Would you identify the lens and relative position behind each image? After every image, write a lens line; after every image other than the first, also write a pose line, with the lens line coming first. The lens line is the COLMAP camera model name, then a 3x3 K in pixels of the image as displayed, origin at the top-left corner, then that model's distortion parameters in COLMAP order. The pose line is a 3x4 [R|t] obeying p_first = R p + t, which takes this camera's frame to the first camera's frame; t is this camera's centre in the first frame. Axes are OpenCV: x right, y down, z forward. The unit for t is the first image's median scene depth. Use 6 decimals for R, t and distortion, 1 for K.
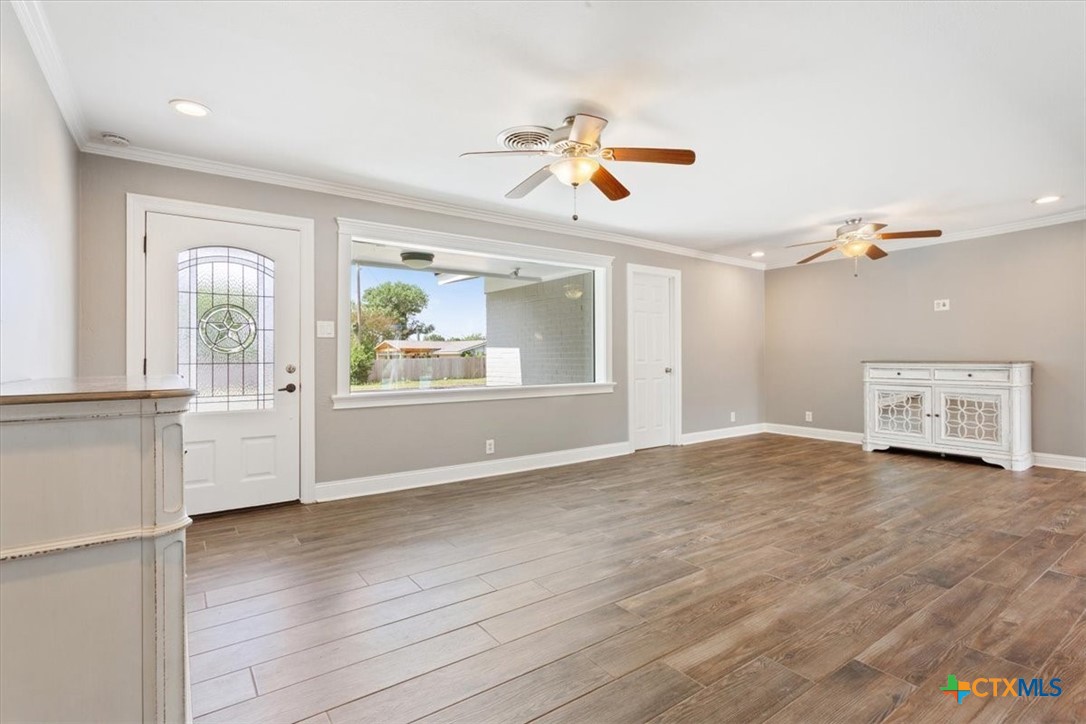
lens RADIAL K [[506.5, 0, 507.9], [0, 506.5, 362.3], [0, 0, 1]] dist [-0.000384, -0.000142]
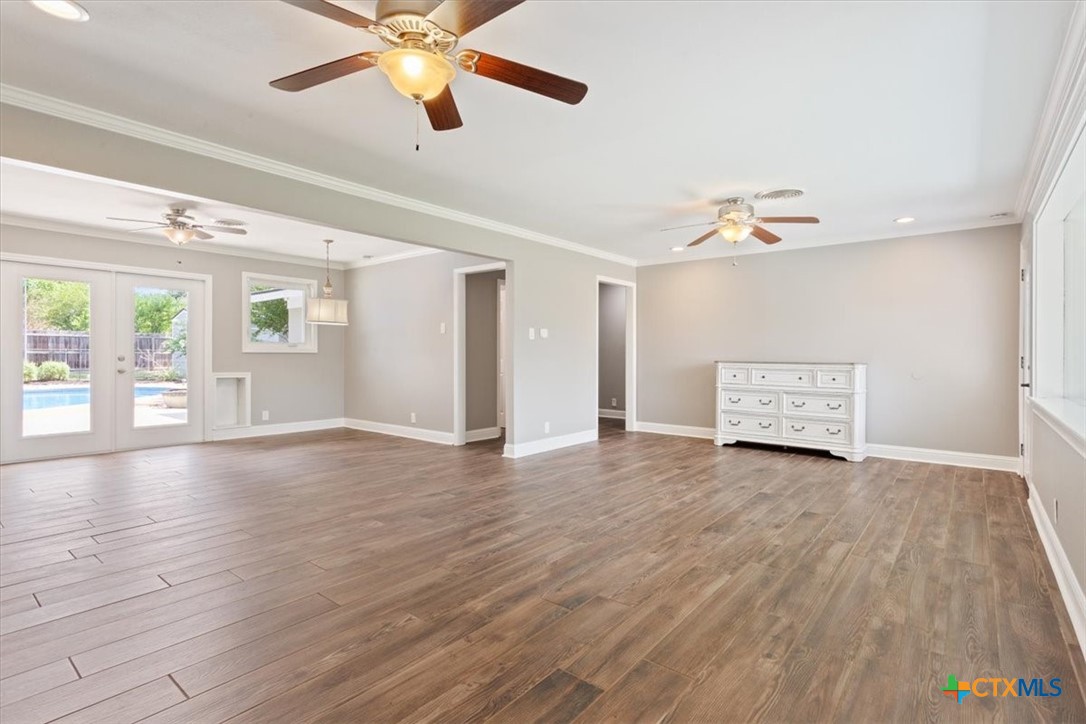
lens RADIAL K [[526.7, 0, 523.3], [0, 526.7, 357.9], [0, 0, 1]] dist [-0.001527, 0.000082]
pose [[-0.955544, 0.003187, -0.294832, 0.937541], [-0.001548, 0.999874, 0.015824, -0.023010], [0.294845, 0.015577, -0.955418, 1.799423]]
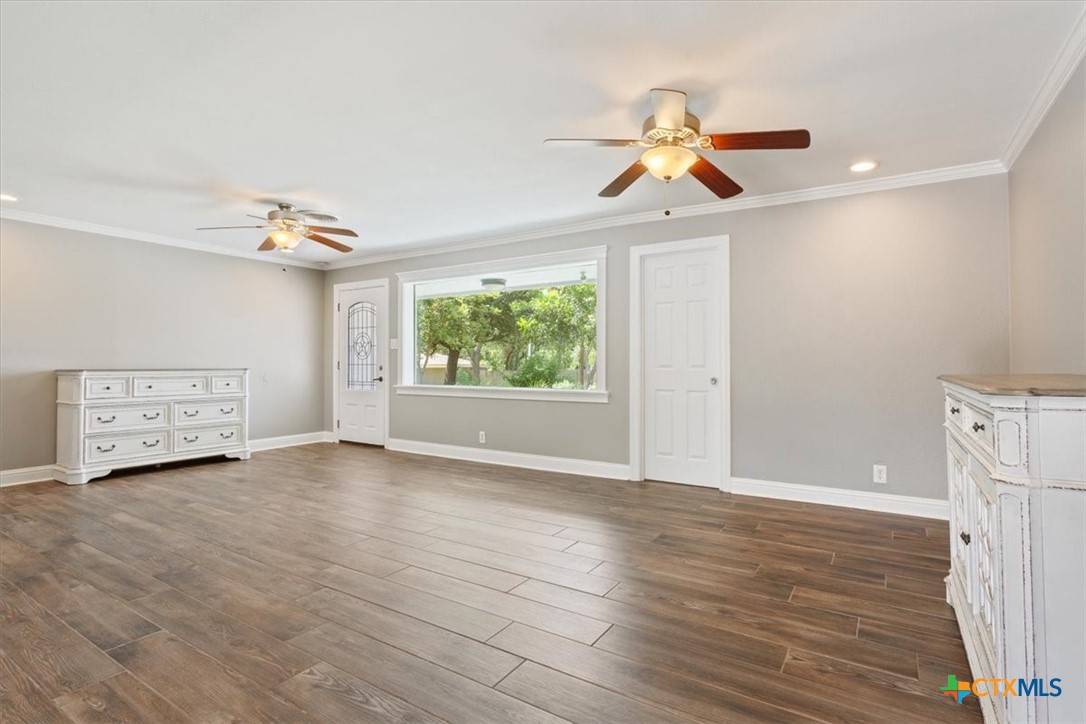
lens RADIAL K [[514.5, 0, 565.5], [0, 514.5, 357.7], [0, 0, 1]] dist [0.003432, 0.001328]
pose [[0.424758, -0.002797, -0.905303, 1.459510], [-0.007682, 0.999948, -0.006694, -0.015695], [0.905274, 0.009797, 0.424714, 0.857680]]
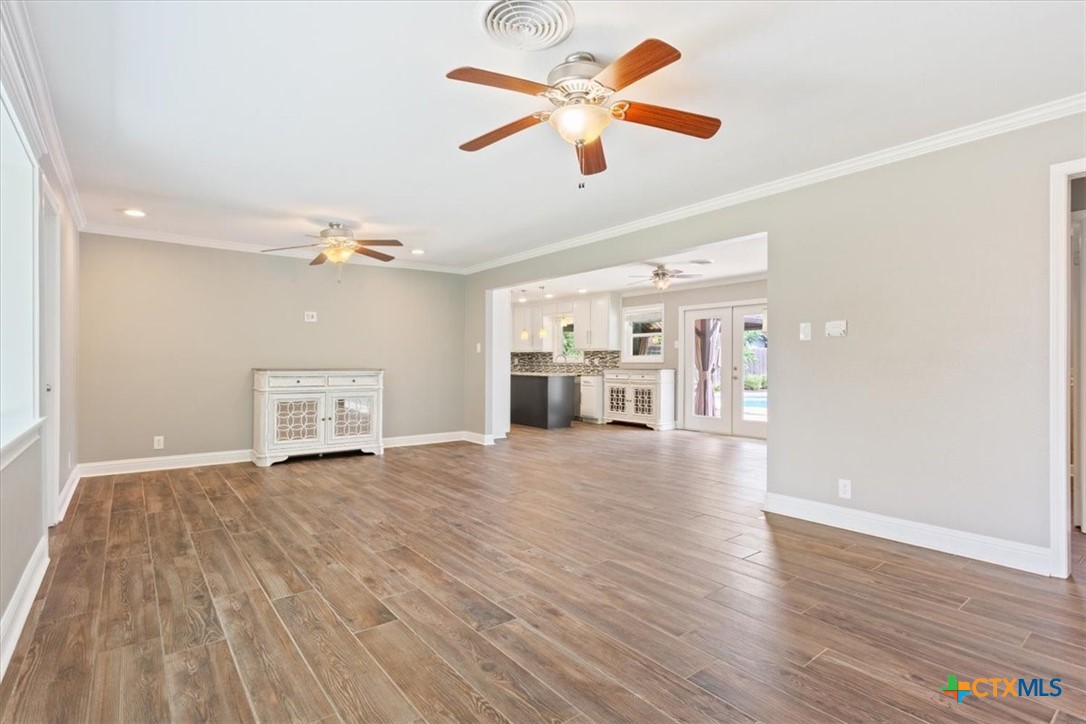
lens RADIAL K [[551.4, 0, 579.3], [0, 551.4, 363.8], [0, 0, 1]] dist [0.013961, -0.000053]
pose [[-0.118770, 0.003243, 0.992917, -0.559646], [0.007812, 0.999967, -0.002332, -0.008464], [-0.992891, 0.007479, -0.118791, 0.851353]]
